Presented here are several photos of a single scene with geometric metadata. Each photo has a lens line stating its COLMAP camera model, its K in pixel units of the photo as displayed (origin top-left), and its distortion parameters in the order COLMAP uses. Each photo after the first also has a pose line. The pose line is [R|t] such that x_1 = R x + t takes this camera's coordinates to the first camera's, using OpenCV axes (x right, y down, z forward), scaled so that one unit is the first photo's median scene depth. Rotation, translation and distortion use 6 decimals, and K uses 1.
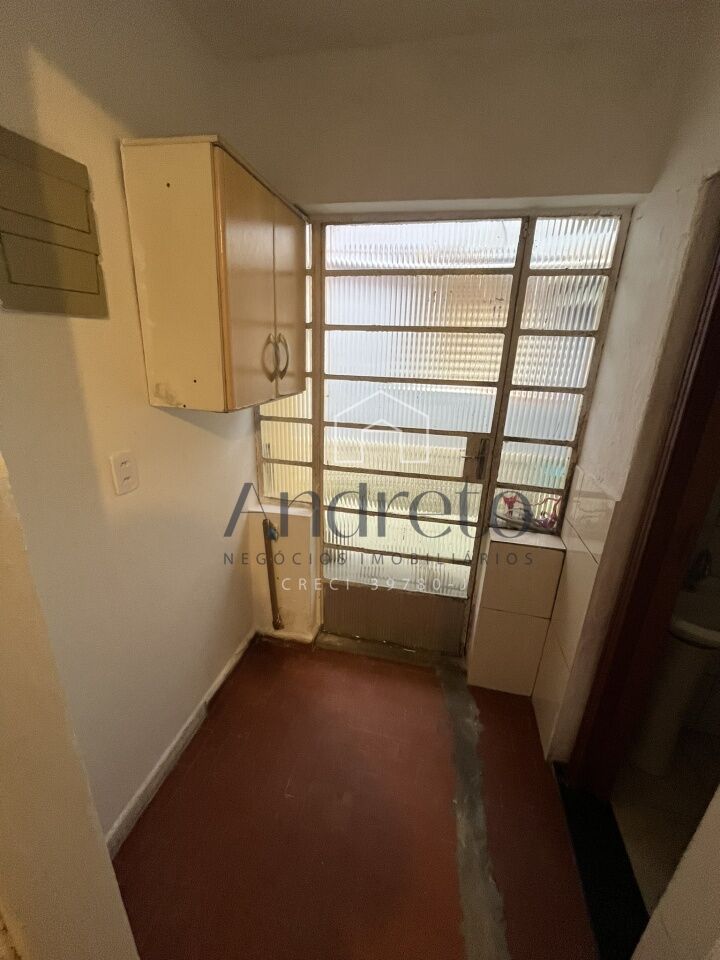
lens RADIAL K [[388.2, 0, 361.7], [0, 388.2, 480.9], [0, 0, 1]] dist [-0.007717, 0.000461]
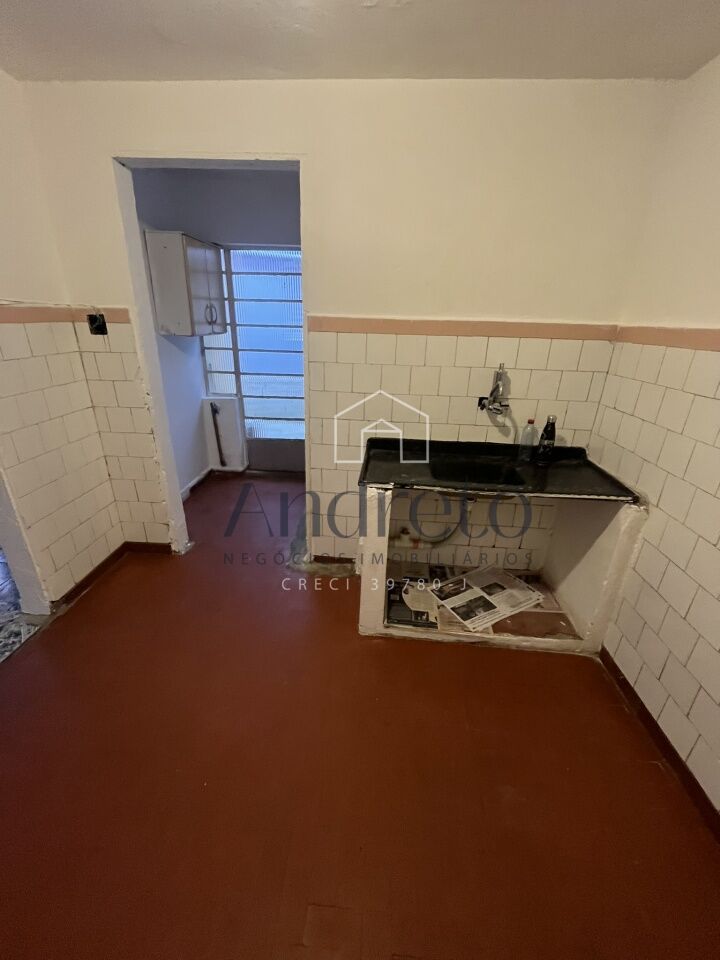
lens RADIAL K [[388.2, 0, 361.5], [0, 388.2, 481.3], [0, 0, 1]] dist [-0.007717, 0.000461]
pose [[0.988697, -0.063876, 0.135643, 0.222232], [0.053378, 0.995391, 0.079674, 0.415710], [-0.140107, -0.071533, 0.987549, -1.141927]]
